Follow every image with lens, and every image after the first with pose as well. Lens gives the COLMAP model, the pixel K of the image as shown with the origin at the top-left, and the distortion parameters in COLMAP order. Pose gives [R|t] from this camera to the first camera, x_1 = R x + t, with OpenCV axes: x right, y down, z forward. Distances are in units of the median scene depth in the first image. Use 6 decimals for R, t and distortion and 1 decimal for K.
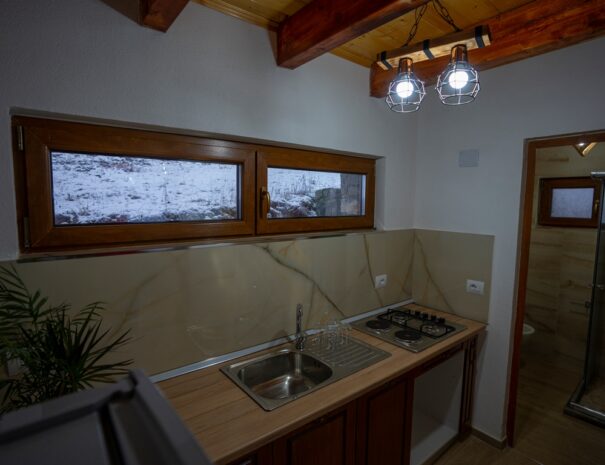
lens RADIAL K [[322.8, 0, 302.7], [0, 322.8, 230.8], [0, 0, 1]] dist [-0.071150, 0.029963]
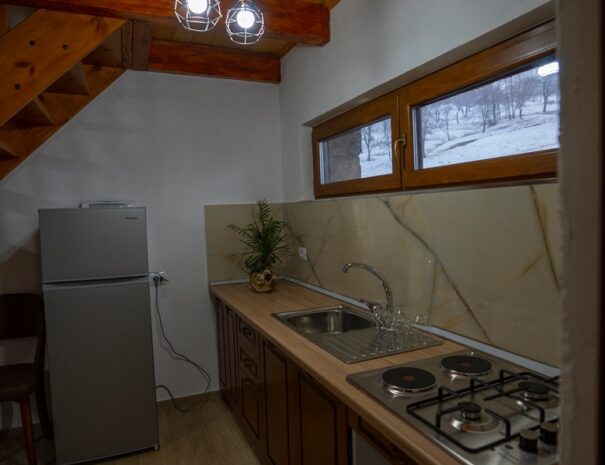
lens RADIAL K [[420.3, 0, 302.5], [0, 420.3, 232.5], [0, 0, 1]] dist [-0.079753, 0.042830]
pose [[-0.262880, 0.039073, -0.964037, 1.024244], [-0.052378, 0.997128, 0.054697, 0.082069], [0.963406, 0.064873, -0.260078, 1.038348]]
